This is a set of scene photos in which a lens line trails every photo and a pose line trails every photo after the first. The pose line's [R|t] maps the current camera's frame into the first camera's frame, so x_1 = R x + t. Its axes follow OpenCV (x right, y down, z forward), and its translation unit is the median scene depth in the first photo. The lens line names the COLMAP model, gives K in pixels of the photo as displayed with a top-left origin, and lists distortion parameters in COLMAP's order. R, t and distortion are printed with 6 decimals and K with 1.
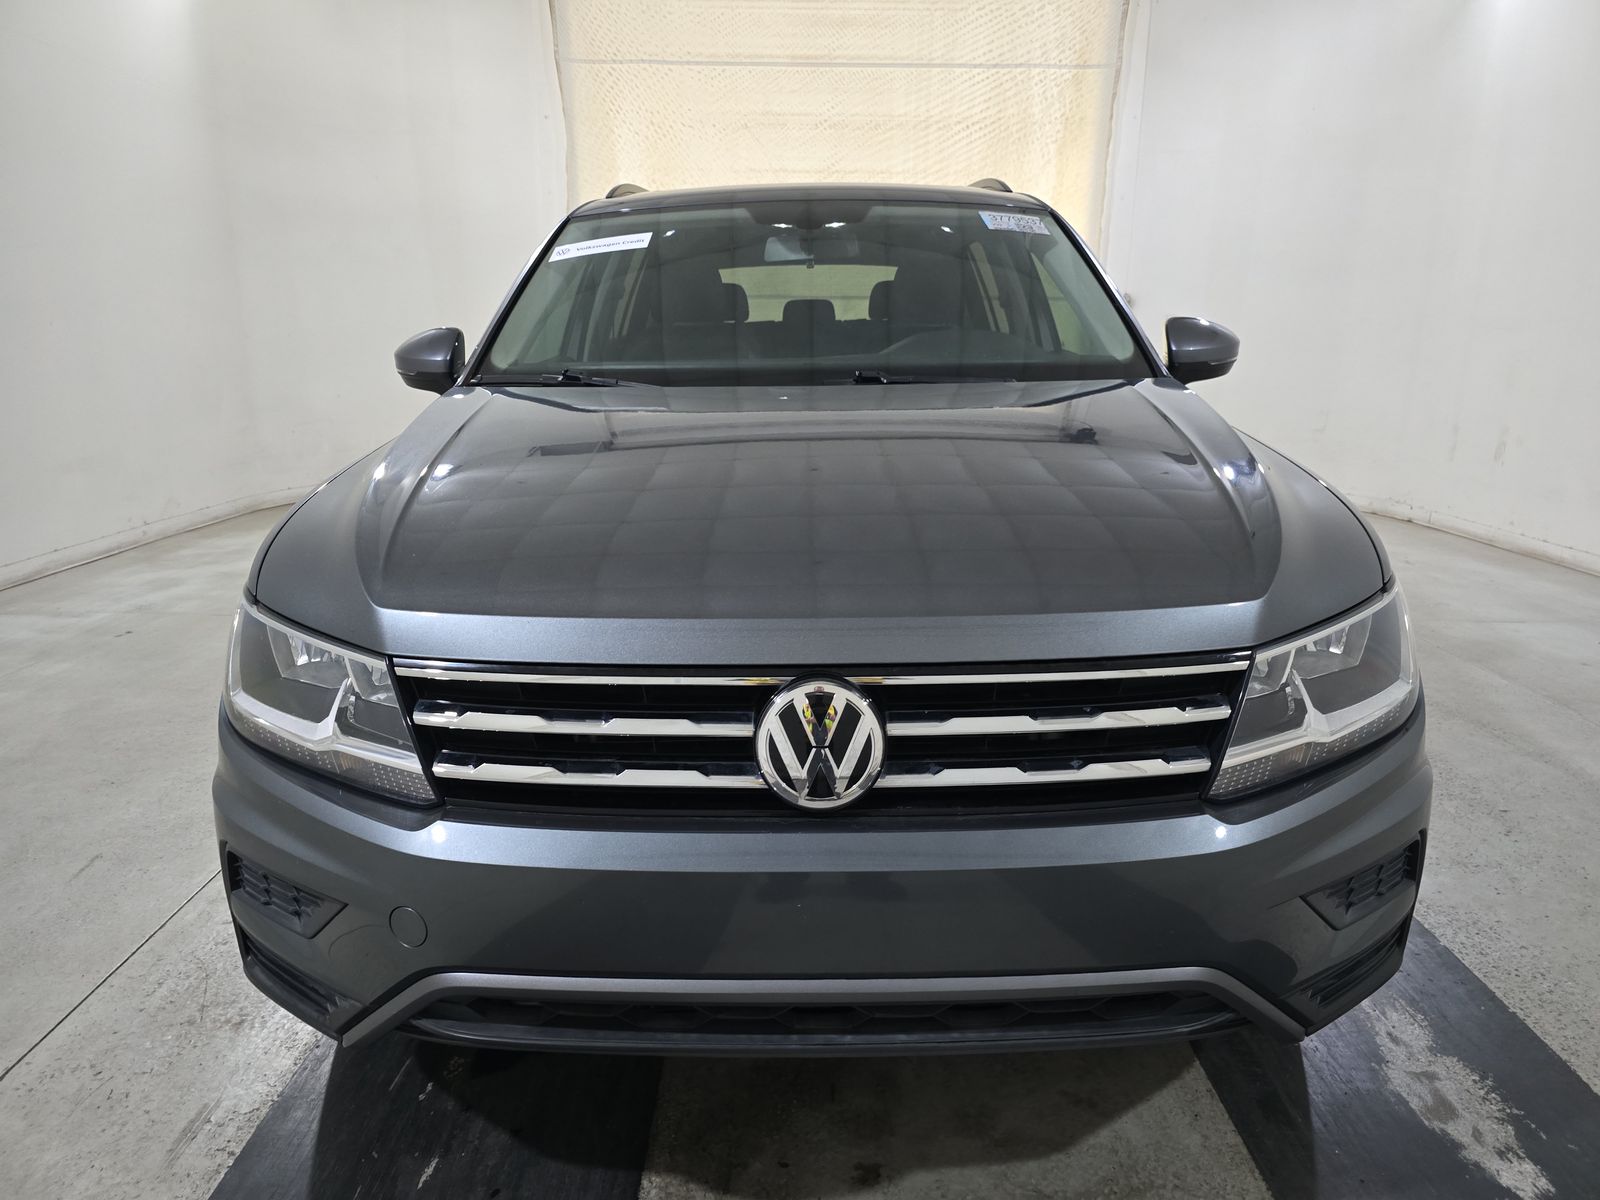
lens RADIAL K [[1081.2, 0, 791.6], [0, 1081.2, 600.8], [0, 0, 1]] dist [0.039876, -0.035084]
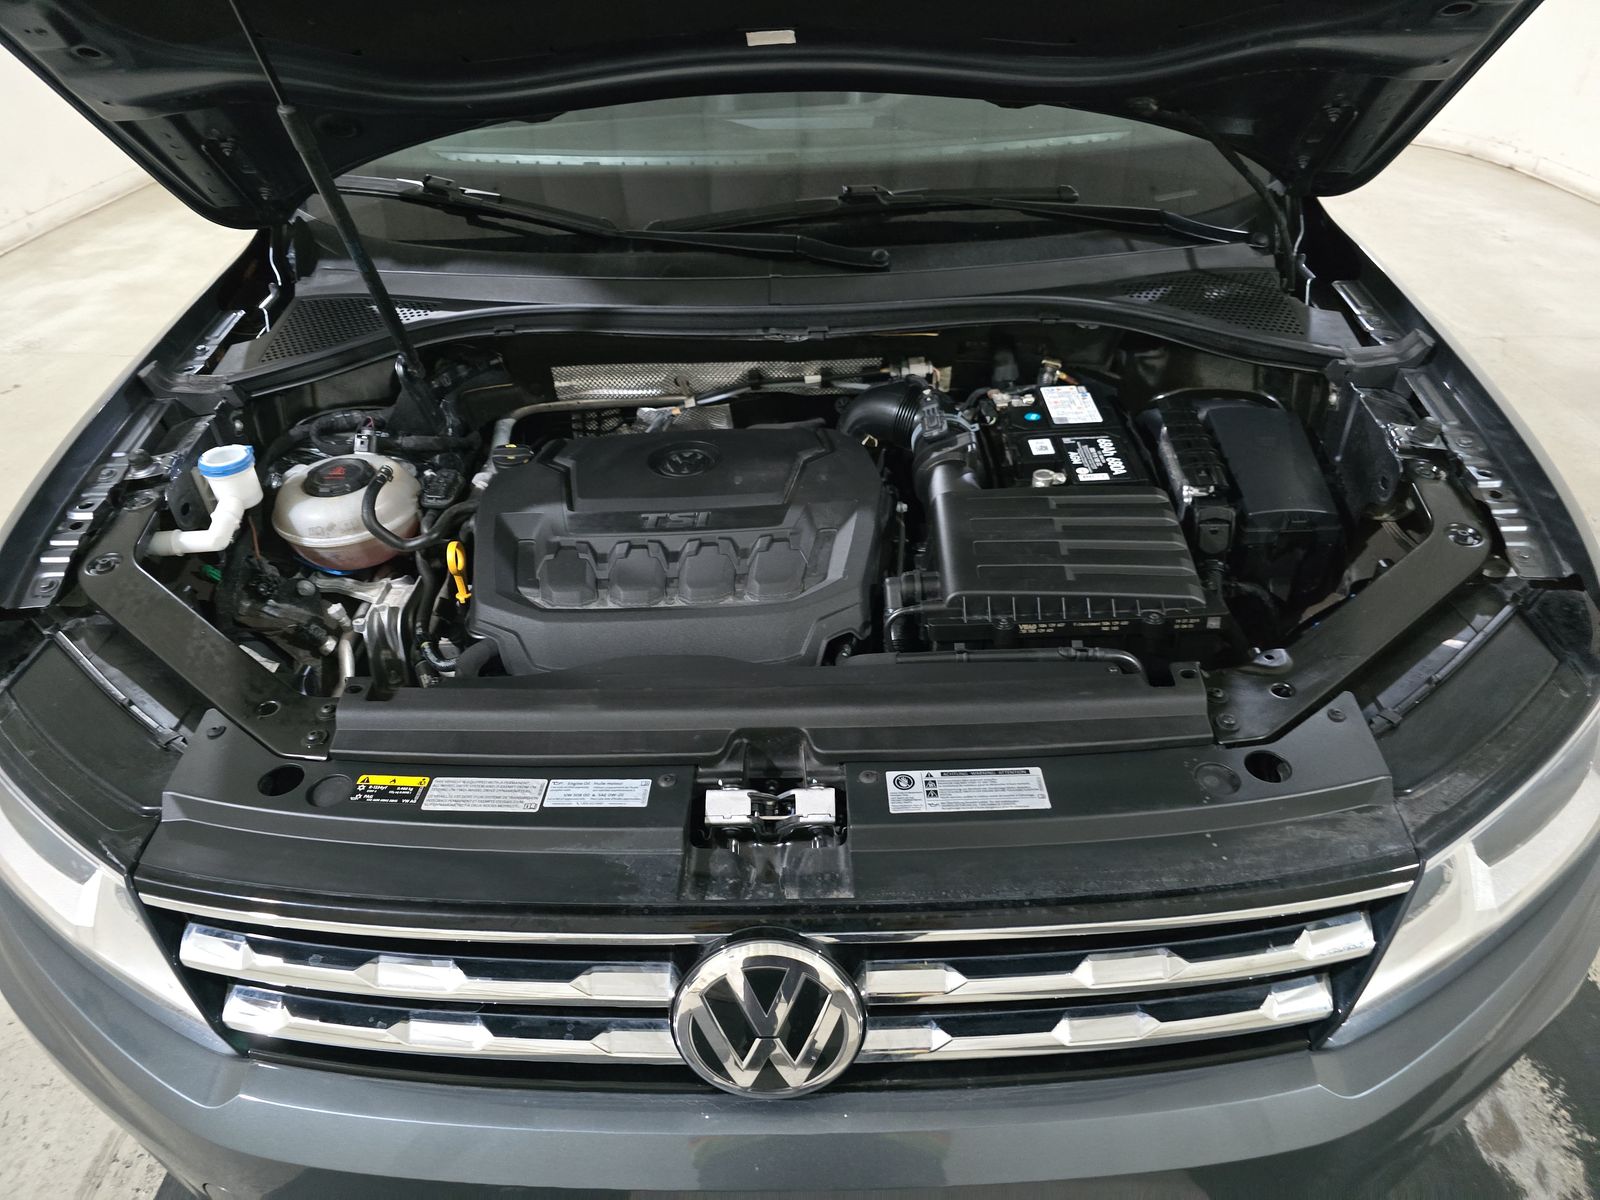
lens RADIAL K [[1081.2, 0, 794.3], [0, 1081.2, 602.6], [0, 0, 1]] dist [0.039876, -0.035084]
pose [[0.999820, -0.016511, -0.009349, 0.011133], [0.018735, 0.936974, 0.348898, -0.072298], [0.003000, -0.349010, 0.937114, 0.091843]]
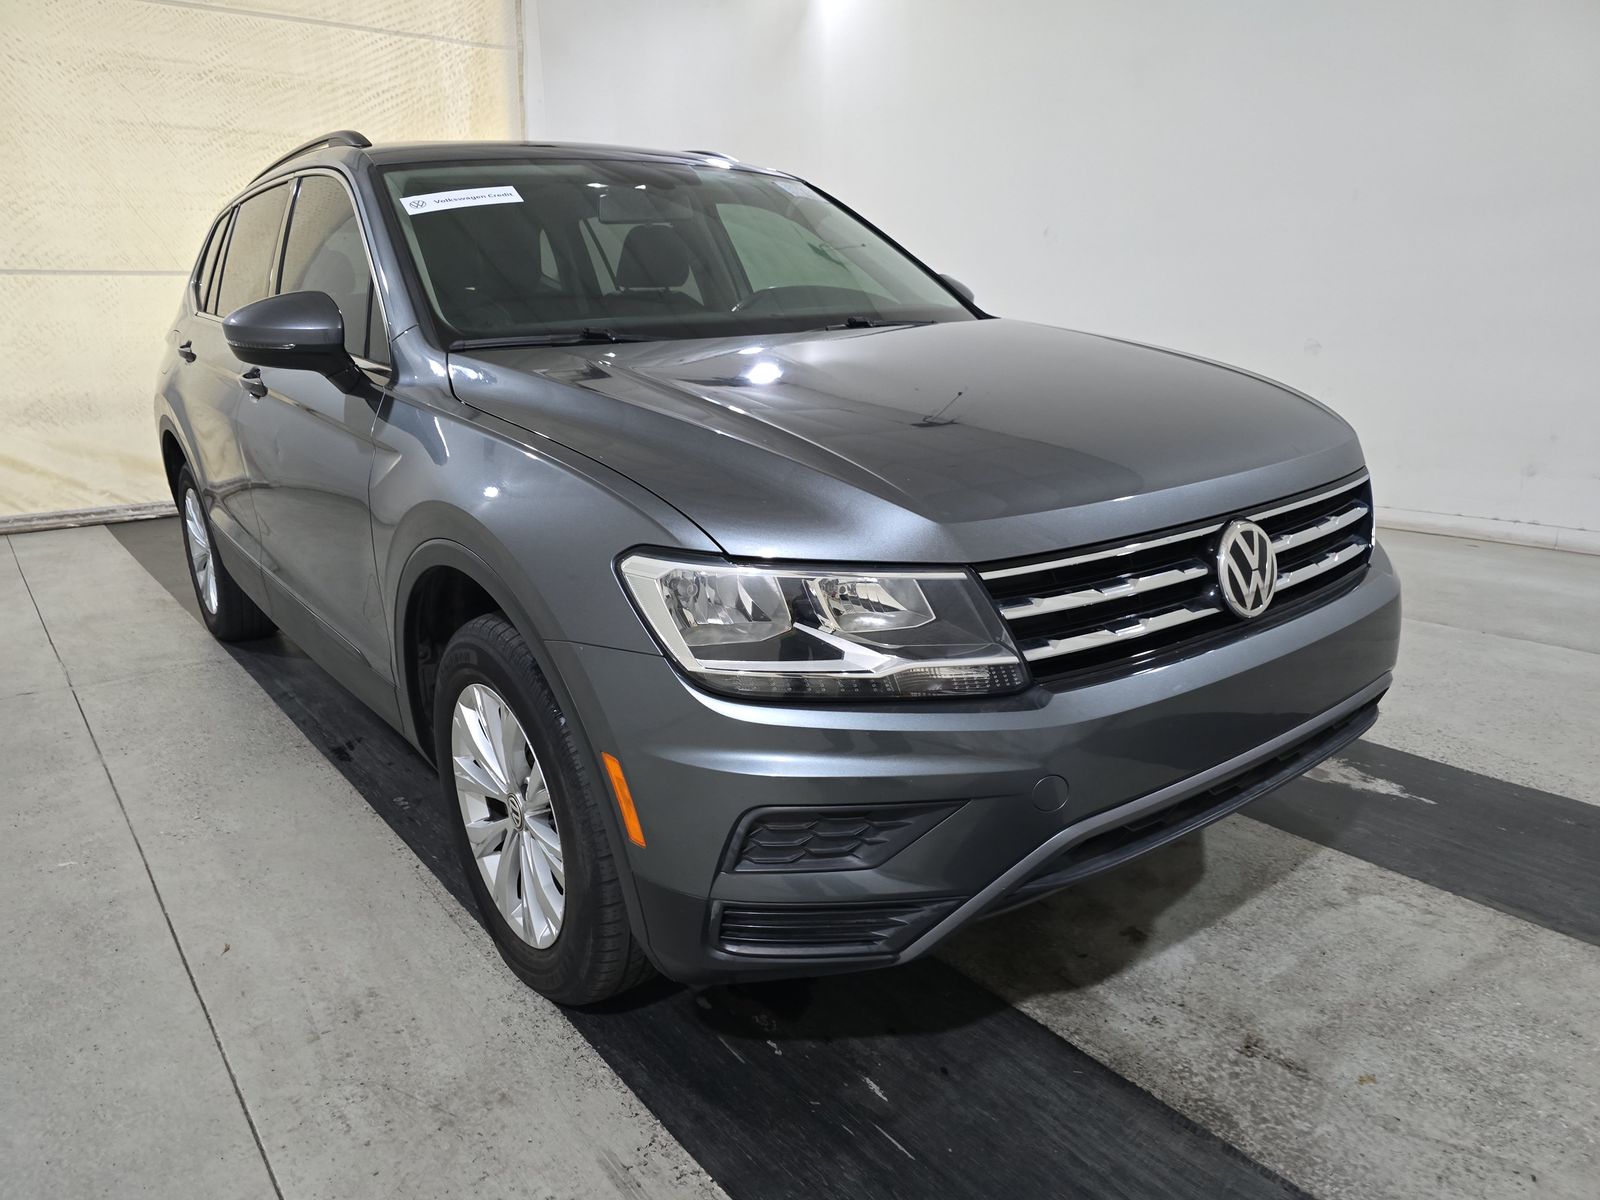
lens RADIAL K [[1081.2, 0, 799.3], [0, 1081.2, 599.7], [0, 0, 1]] dist [0.039876, -0.035084]
pose [[0.783848, -0.183115, 0.593339, -0.246593], [0.177254, 0.981756, 0.068821, -0.004119], [-0.595116, 0.051226, 0.802006, 0.051751]]
